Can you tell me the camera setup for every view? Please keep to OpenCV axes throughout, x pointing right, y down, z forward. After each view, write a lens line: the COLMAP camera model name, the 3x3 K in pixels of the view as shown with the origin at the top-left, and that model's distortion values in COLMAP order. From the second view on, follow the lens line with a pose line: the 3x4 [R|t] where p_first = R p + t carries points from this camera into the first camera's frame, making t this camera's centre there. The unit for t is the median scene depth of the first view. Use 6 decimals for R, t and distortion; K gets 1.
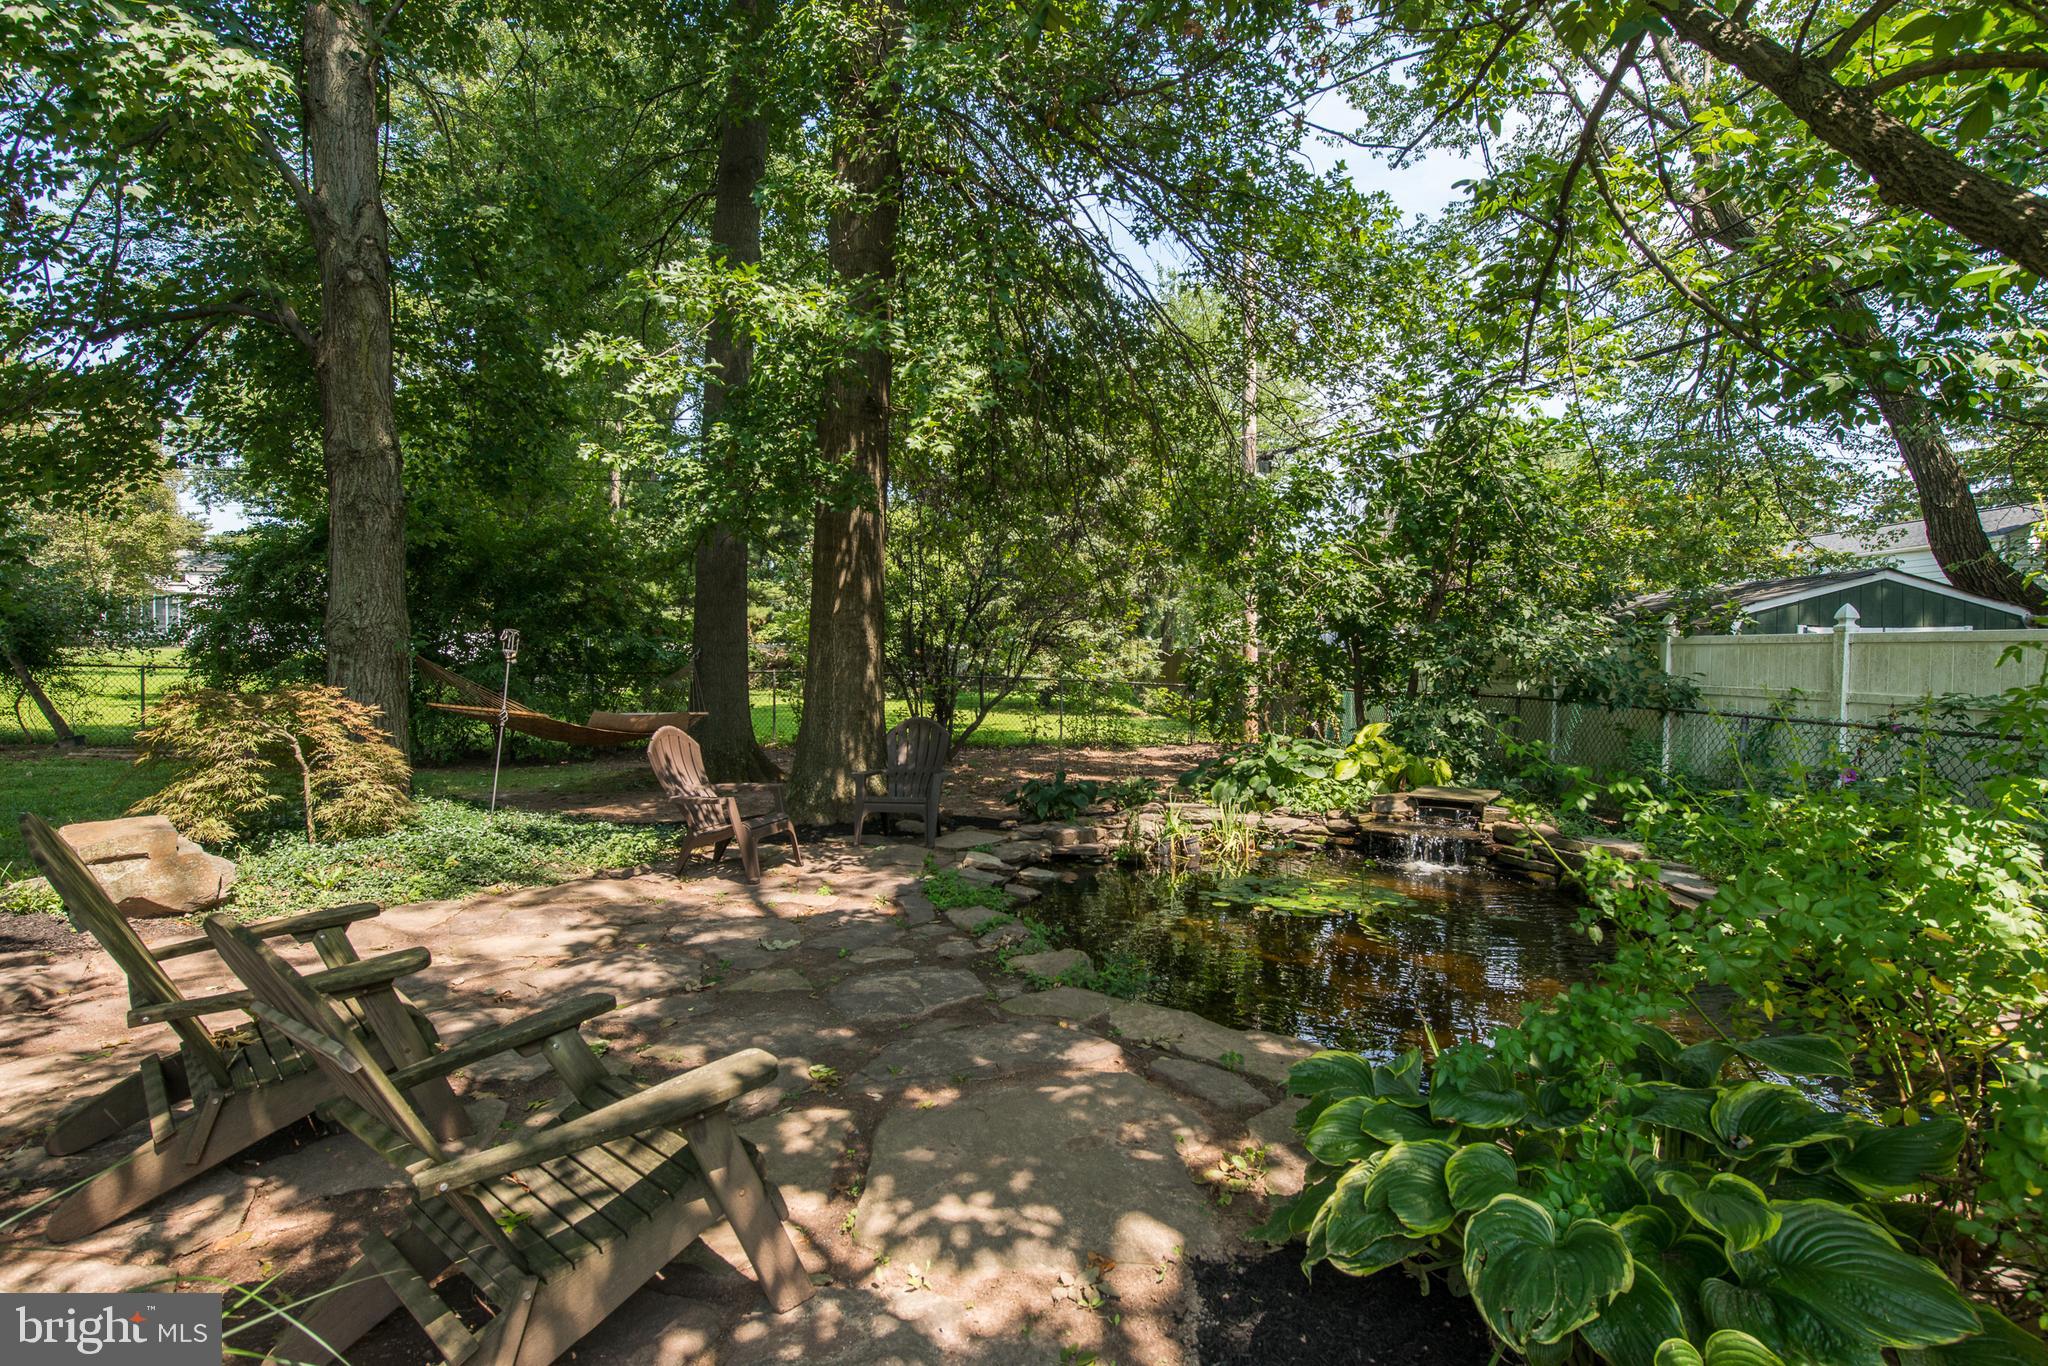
lens RADIAL K [[1012.8, 0, 1024.7], [0, 1012.8, 682.6], [0, 0, 1]] dist [-0.011576, -0.004476]
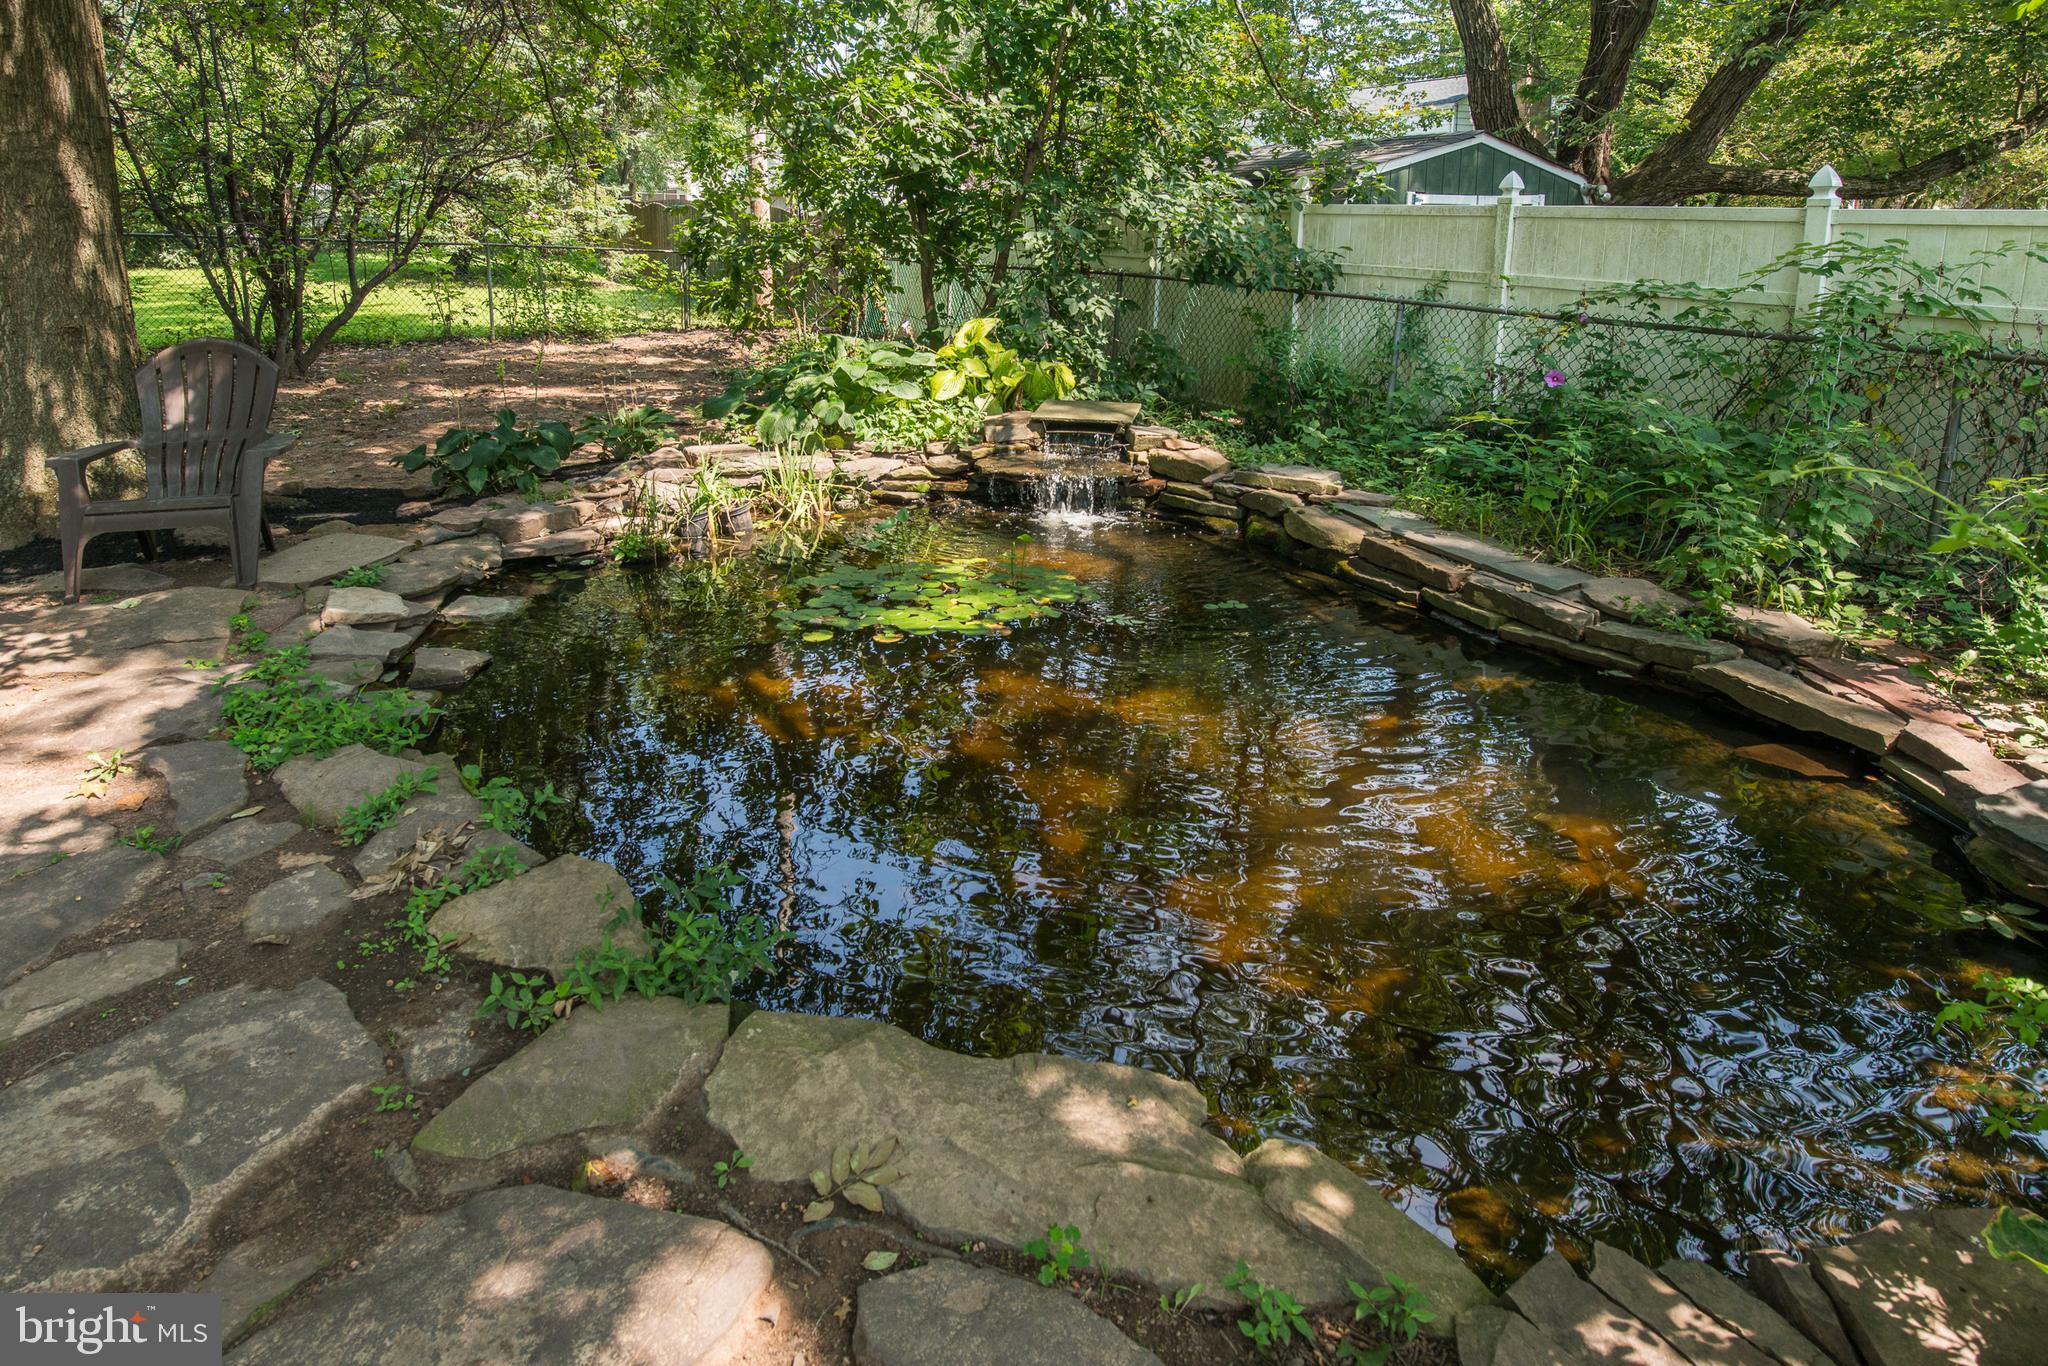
lens RADIAL K [[1170.4, 0, 1091.3], [0, 1170.4, 382.1], [0, 0, 1]] dist [0.025393, -0.006605]
pose [[0.872786, -0.064352, 0.483842, 0.000454], [0.004934, 0.992383, 0.123089, -0.018872], [-0.488078, -0.105043, 0.866456, 0.215301]]
